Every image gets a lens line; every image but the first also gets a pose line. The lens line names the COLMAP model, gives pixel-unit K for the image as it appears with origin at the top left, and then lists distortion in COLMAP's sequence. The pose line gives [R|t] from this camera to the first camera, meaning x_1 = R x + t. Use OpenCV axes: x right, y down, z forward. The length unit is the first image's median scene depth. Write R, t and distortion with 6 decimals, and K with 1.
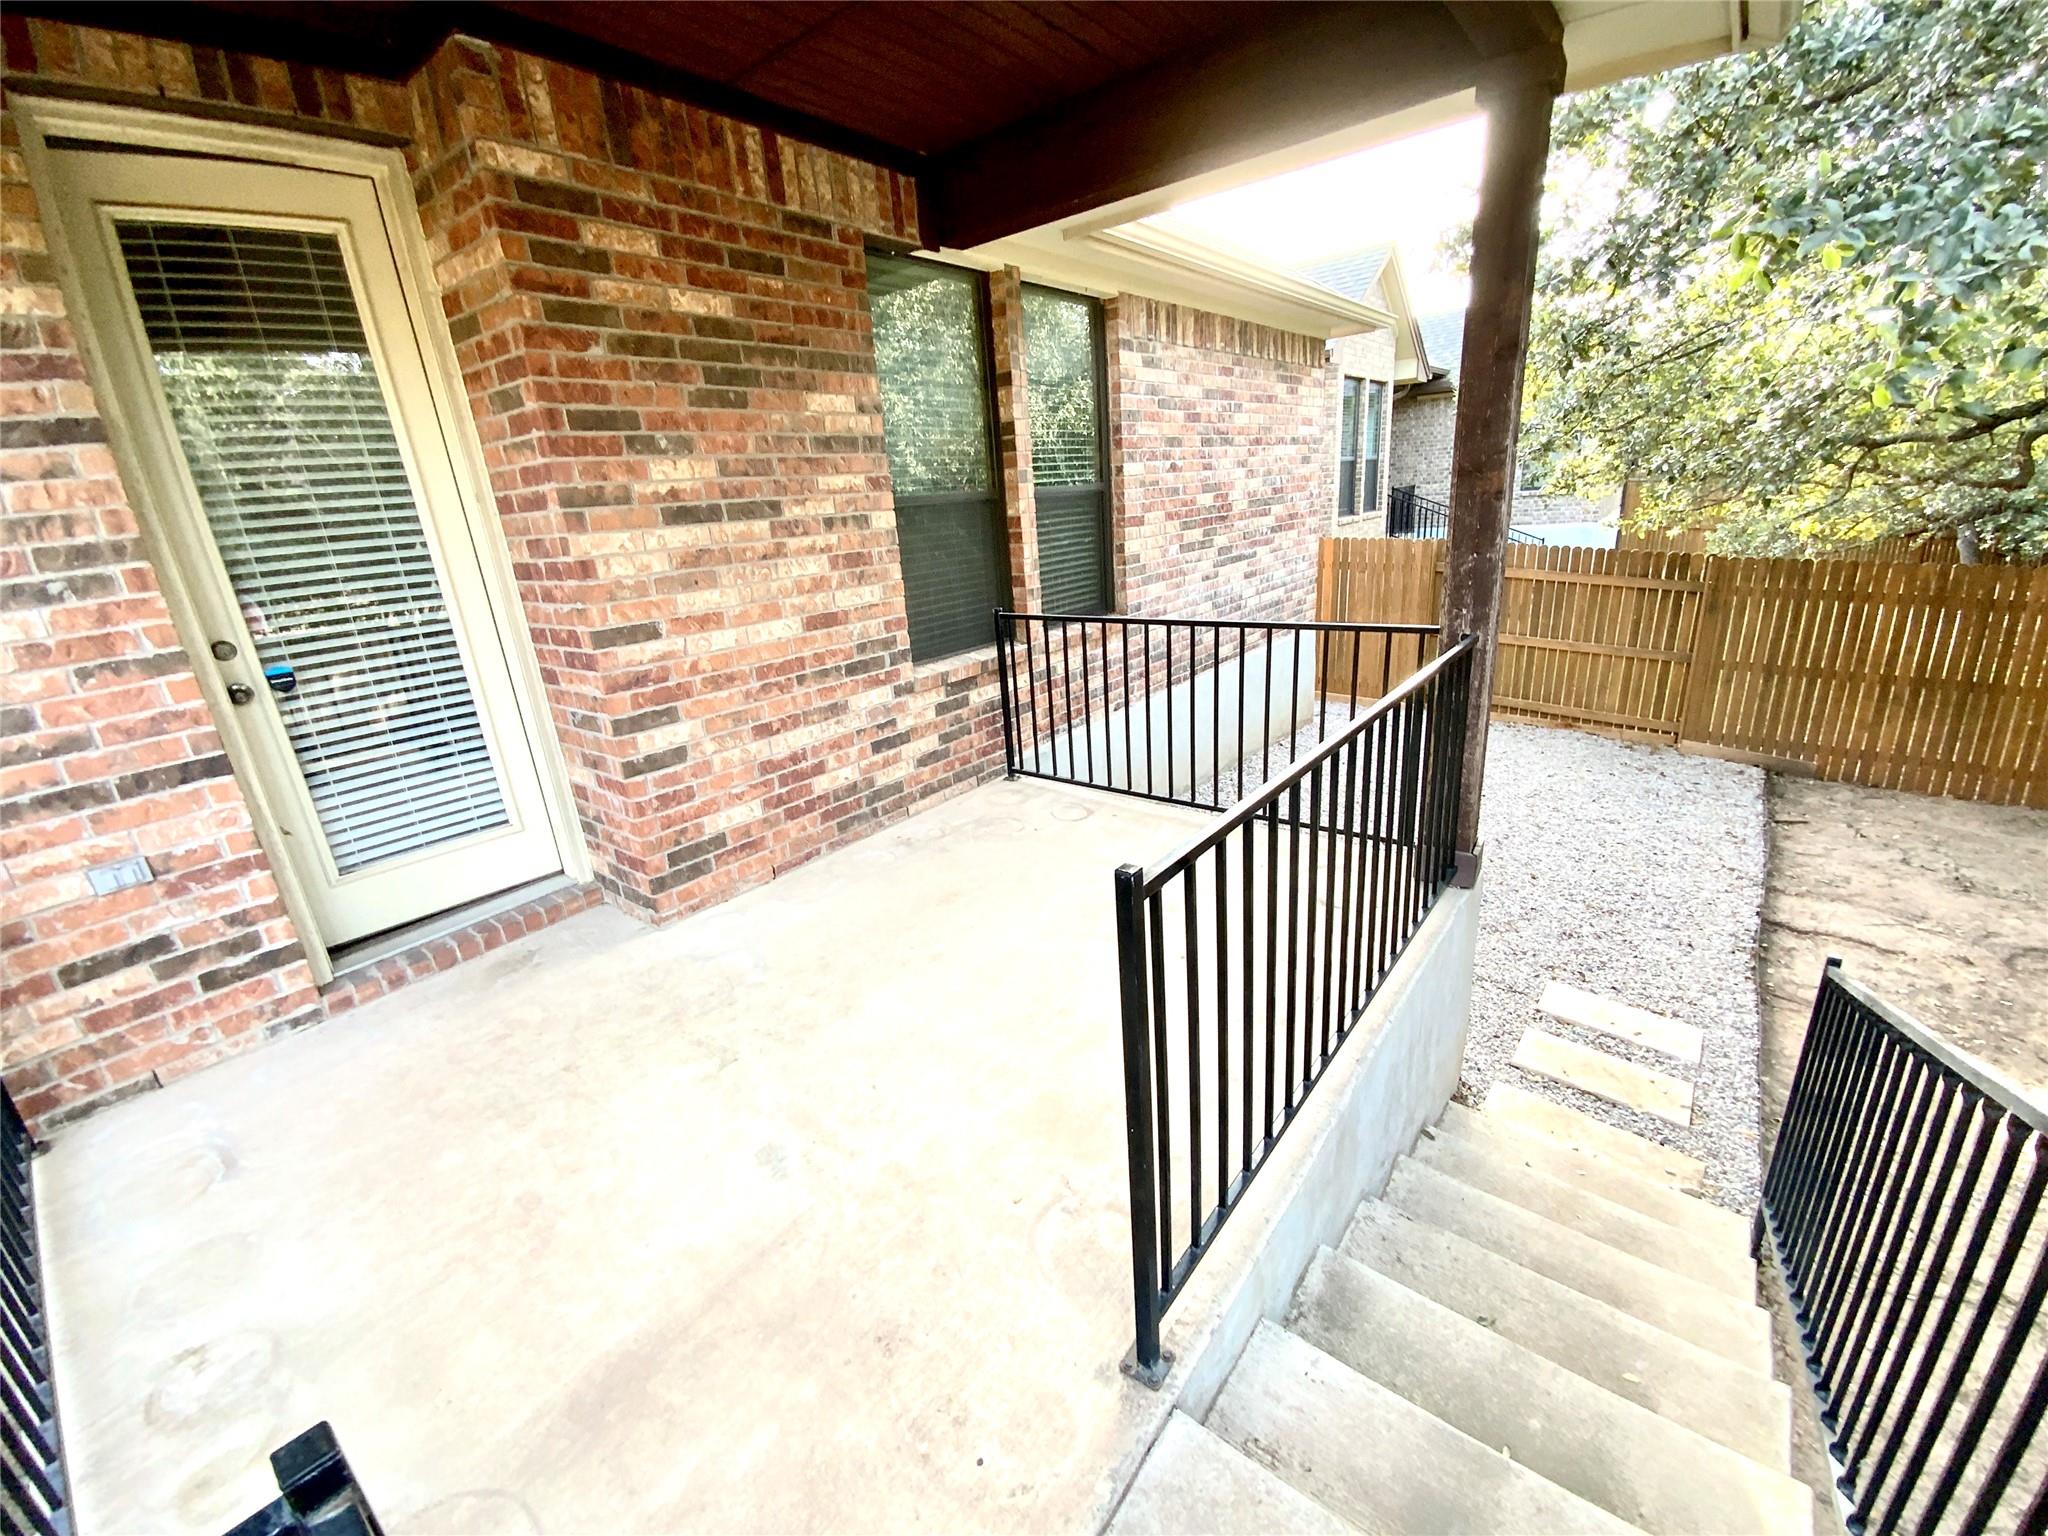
lens RADIAL K [[834.9, 0, 1024.0], [0, 834.9, 768.0], [0, 0, 1]] dist [0.001625, 0.000236]
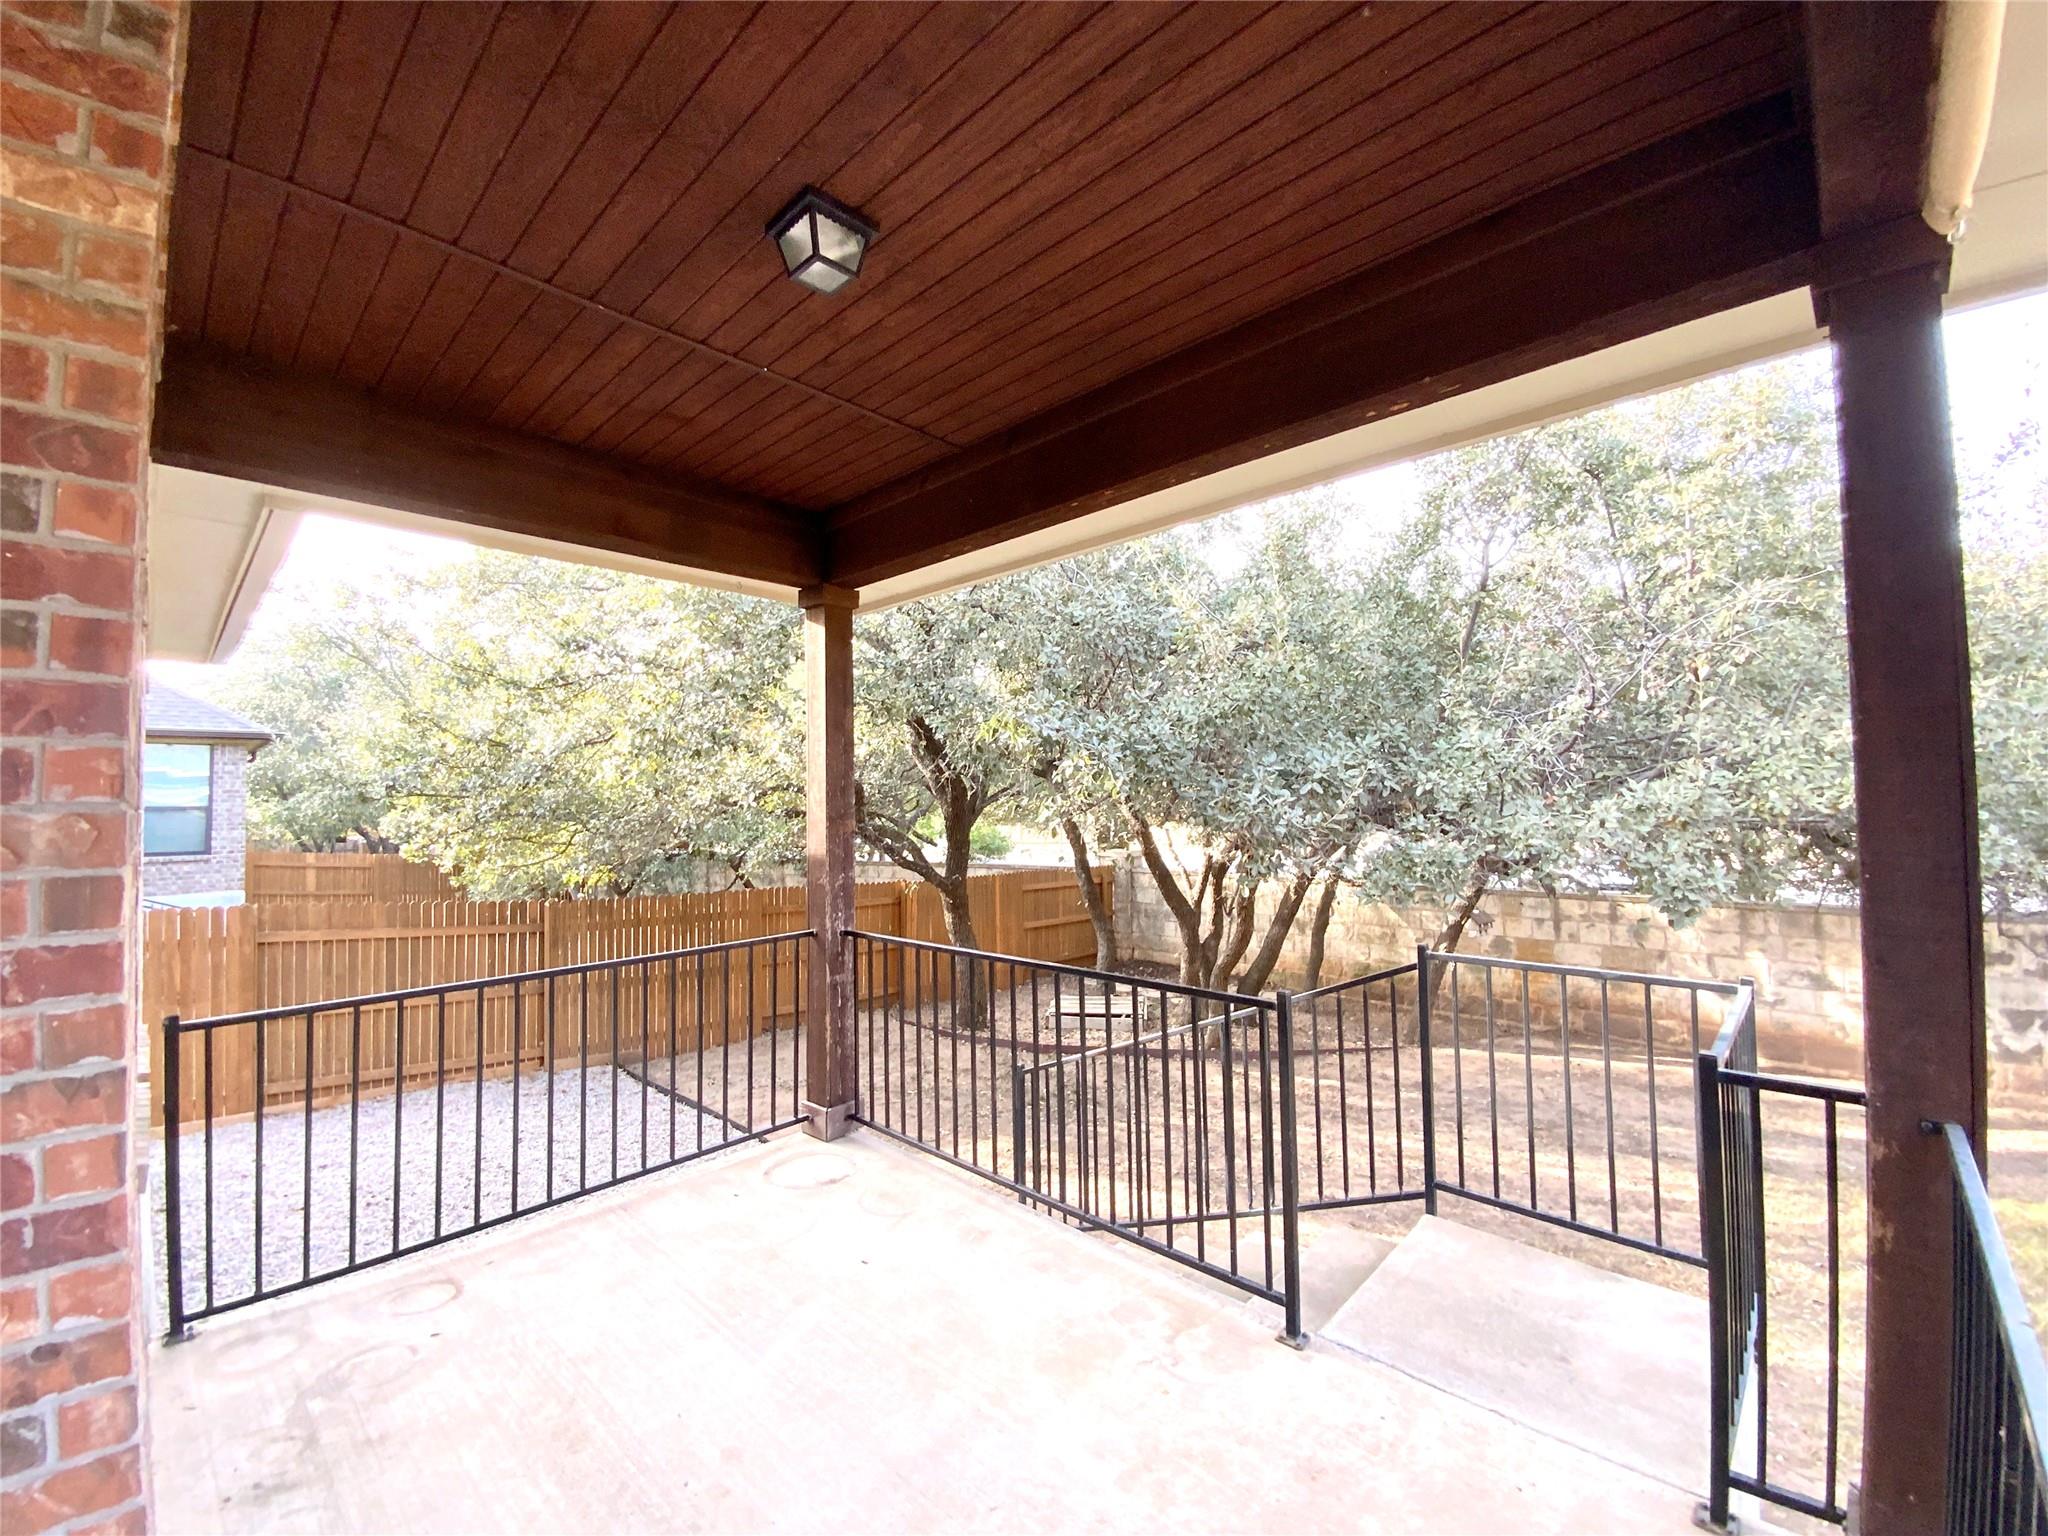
lens RADIAL K [[834.9, 0, 1024.0], [0, 834.9, 768.0], [0, 0, 1]] dist [0.001625, 0.000236]
pose [[0.085257, 0.100780, 0.991249, -0.575459], [0.325357, 0.937518, -0.123300, -0.099749], [-0.941740, 0.333022, 0.047140, 0.380981]]
